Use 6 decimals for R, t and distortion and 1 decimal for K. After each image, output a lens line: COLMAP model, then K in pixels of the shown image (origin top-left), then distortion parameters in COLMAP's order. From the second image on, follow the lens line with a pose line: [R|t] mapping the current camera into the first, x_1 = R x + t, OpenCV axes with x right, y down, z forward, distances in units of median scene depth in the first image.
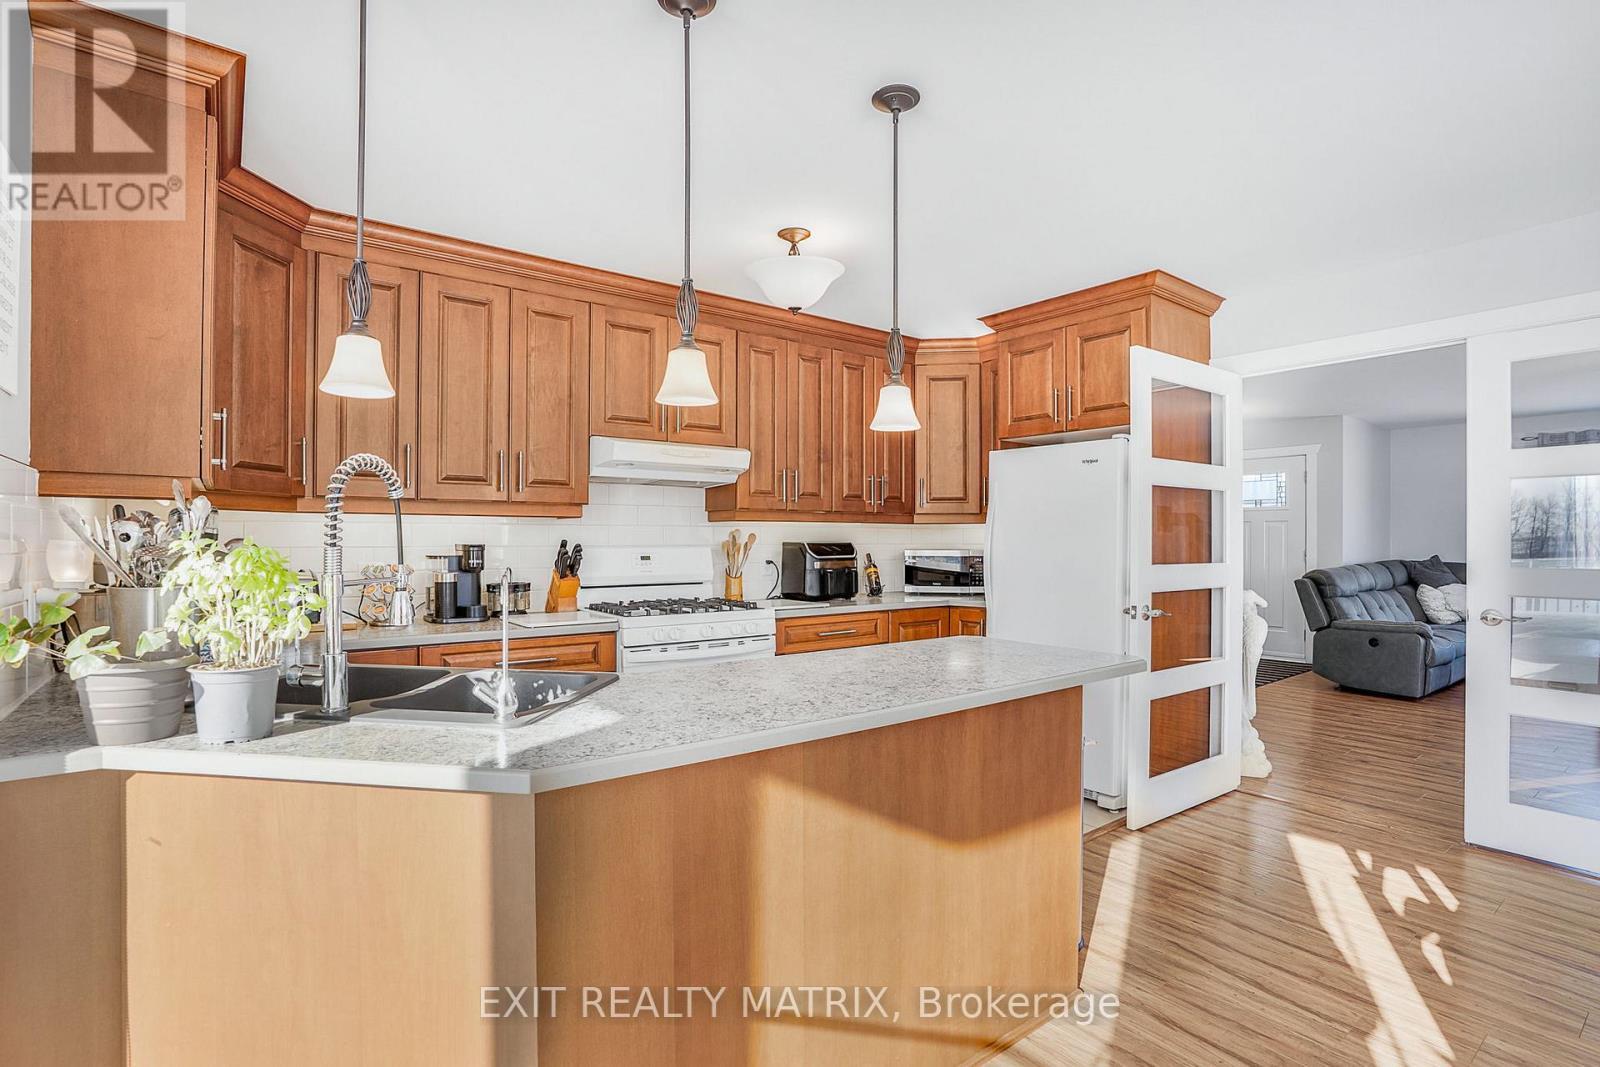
lens RADIAL K [[746.6, 0, 793.8], [0, 746.6, 535.9], [0, 0, 1]] dist [-0.027916, 0.004286]
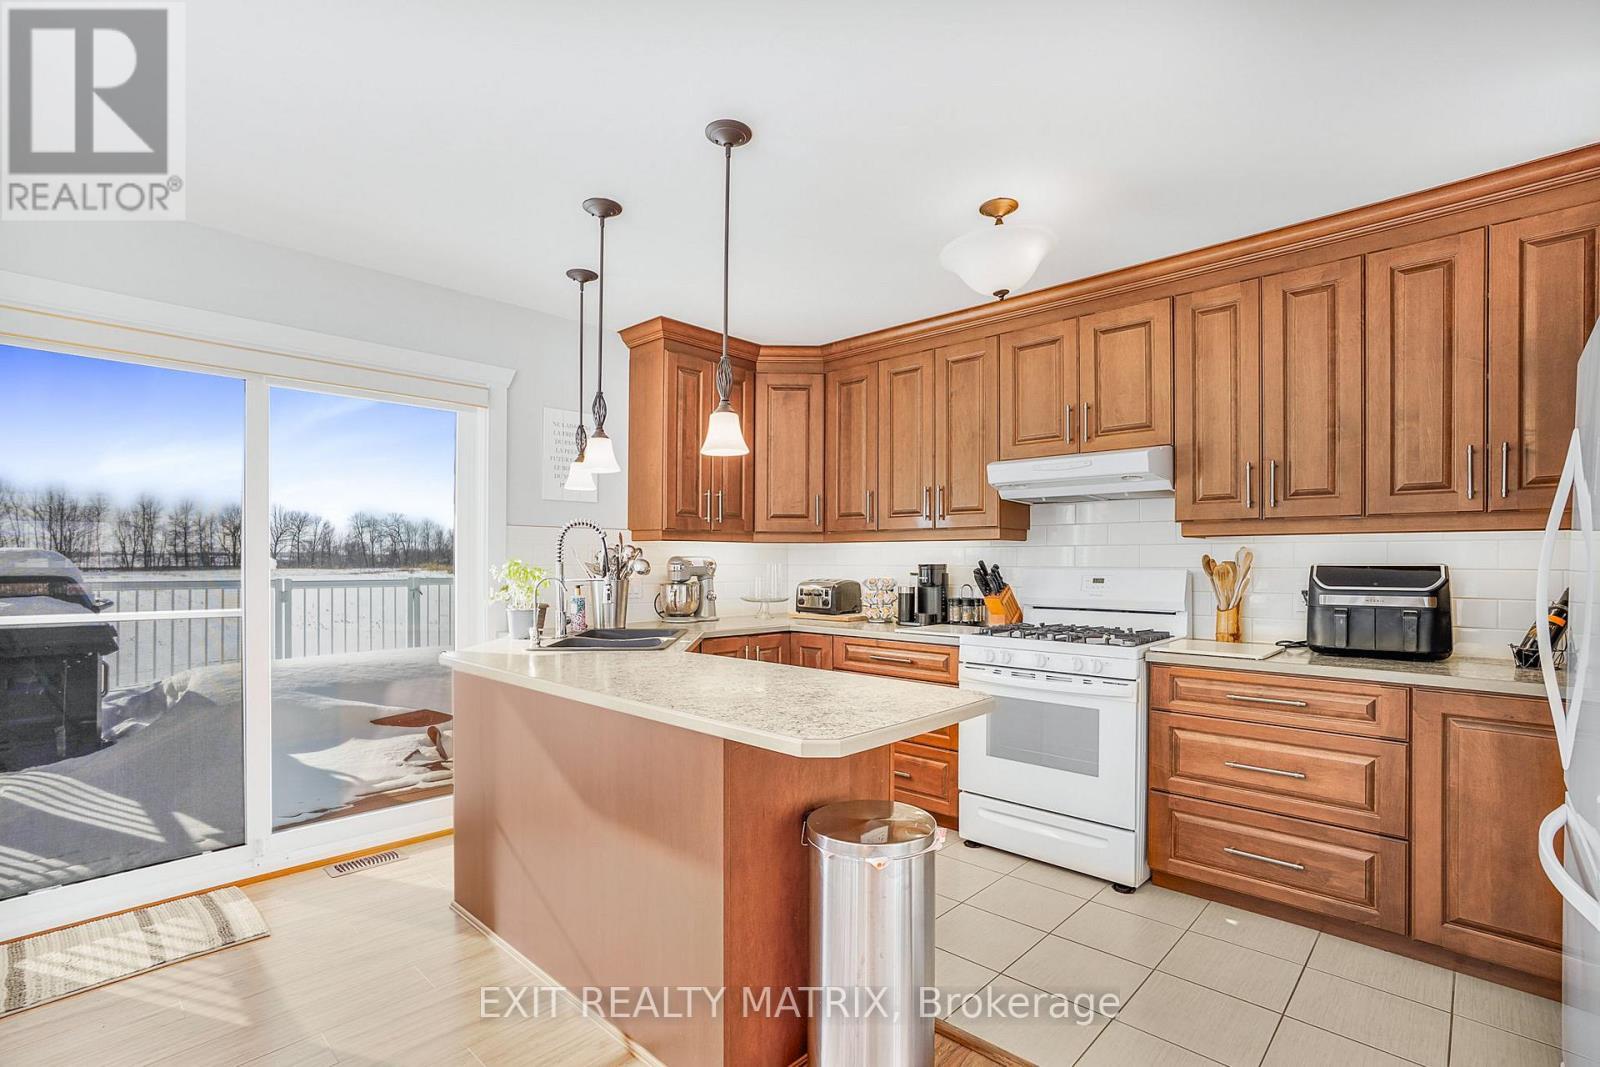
lens RADIAL K [[746.6, 0, 837.6], [0, 746.6, 557.0], [0, 0, 1]] dist [-0.027916, 0.004286]
pose [[0.217790, -0.008549, -0.975958, 0.718595], [0.000915, 0.999963, -0.008555, 0.009183], [0.975995, 0.000971, 0.217790, 0.563347]]
